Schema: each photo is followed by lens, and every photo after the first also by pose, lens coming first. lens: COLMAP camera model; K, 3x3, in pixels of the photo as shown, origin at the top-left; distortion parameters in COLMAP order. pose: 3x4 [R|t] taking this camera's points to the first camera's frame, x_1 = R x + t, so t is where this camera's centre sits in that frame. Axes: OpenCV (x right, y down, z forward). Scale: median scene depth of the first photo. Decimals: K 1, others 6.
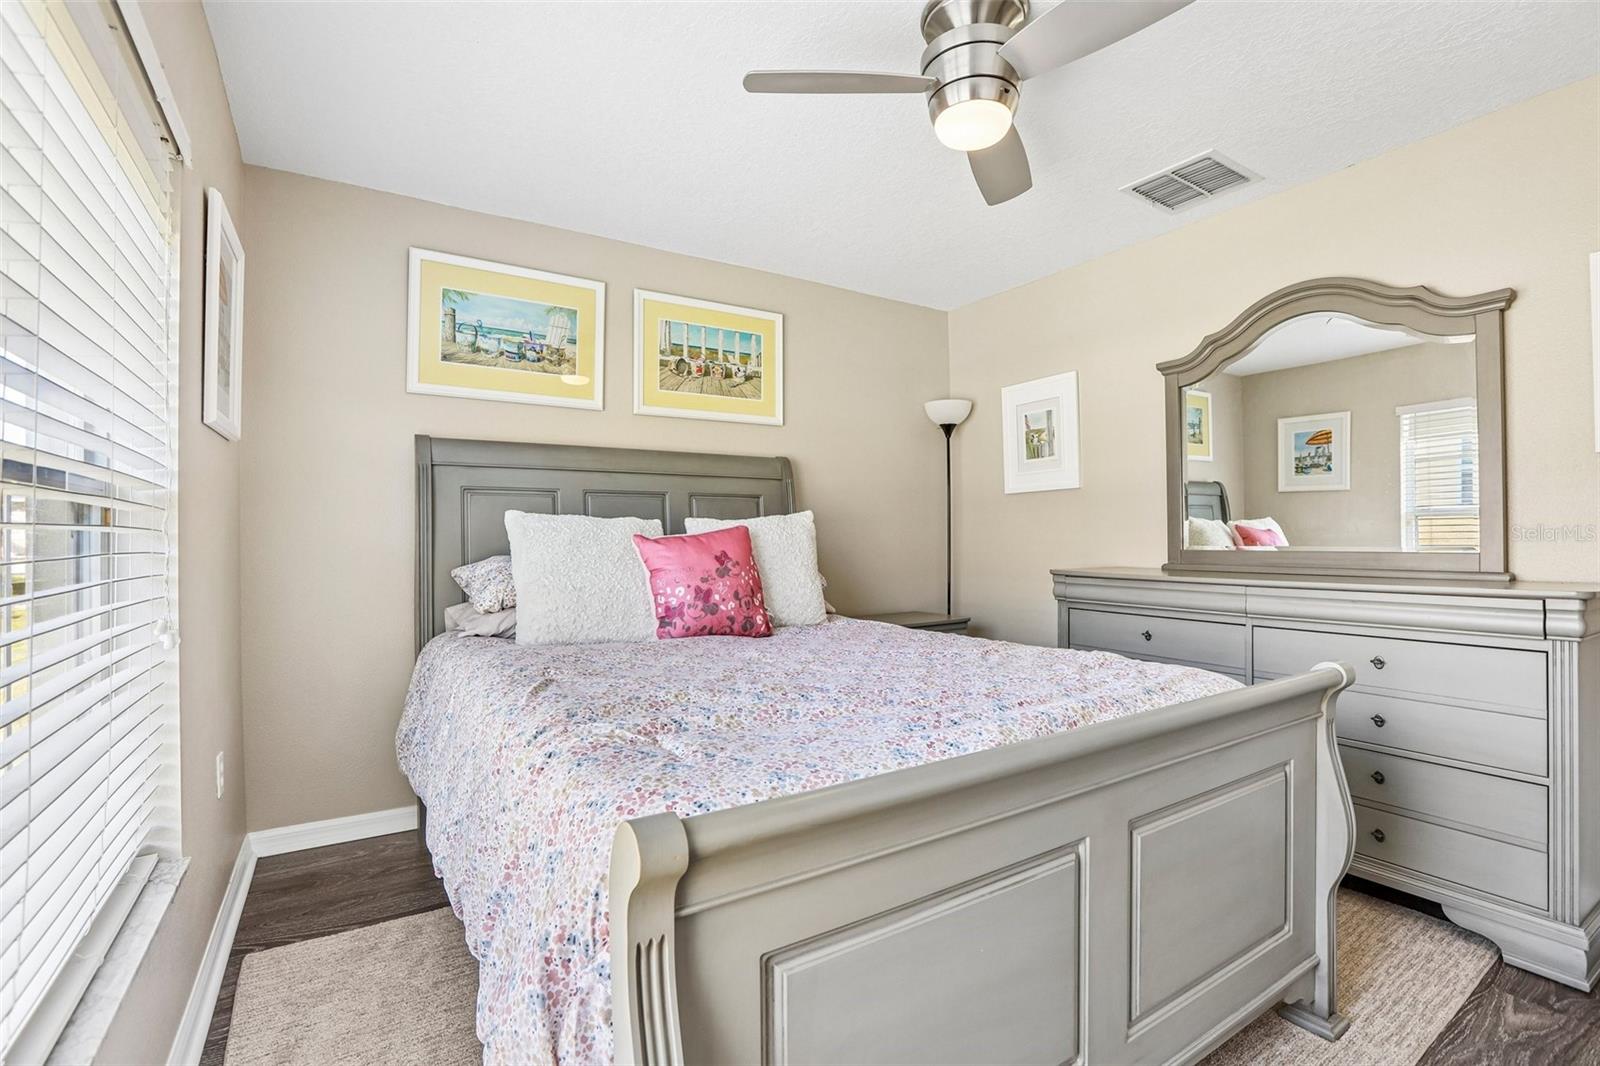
lens RADIAL K [[724.1, 0, 795.2], [0, 724.1, 537.3], [0, 0, 1]] dist [-0.052509, 0.021376]
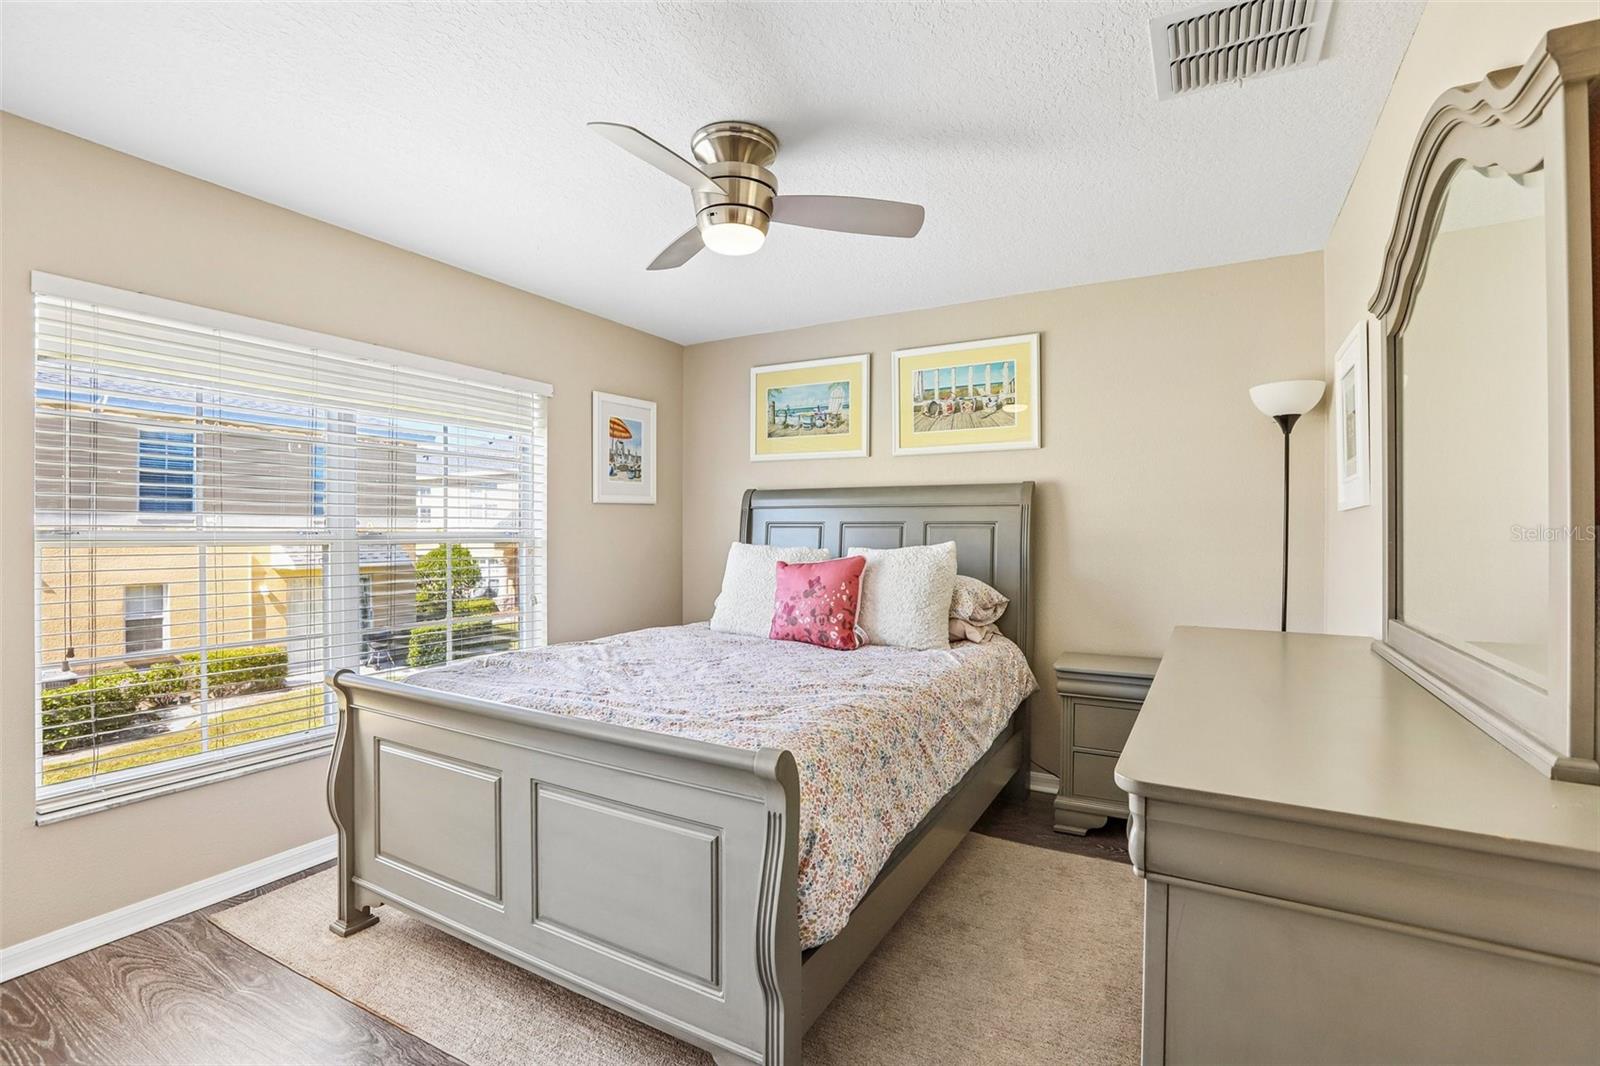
lens RADIAL K [[724.1, 0, 795.2], [0, 724.1, 537.3], [0, 0, 1]] dist [-0.052509, 0.021376]
pose [[0.488056, 0.010105, -0.872754, 0.785790], [-0.006390, 0.999948, 0.008004, -0.047431], [0.872789, 0.001671, 0.488095, 0.285771]]
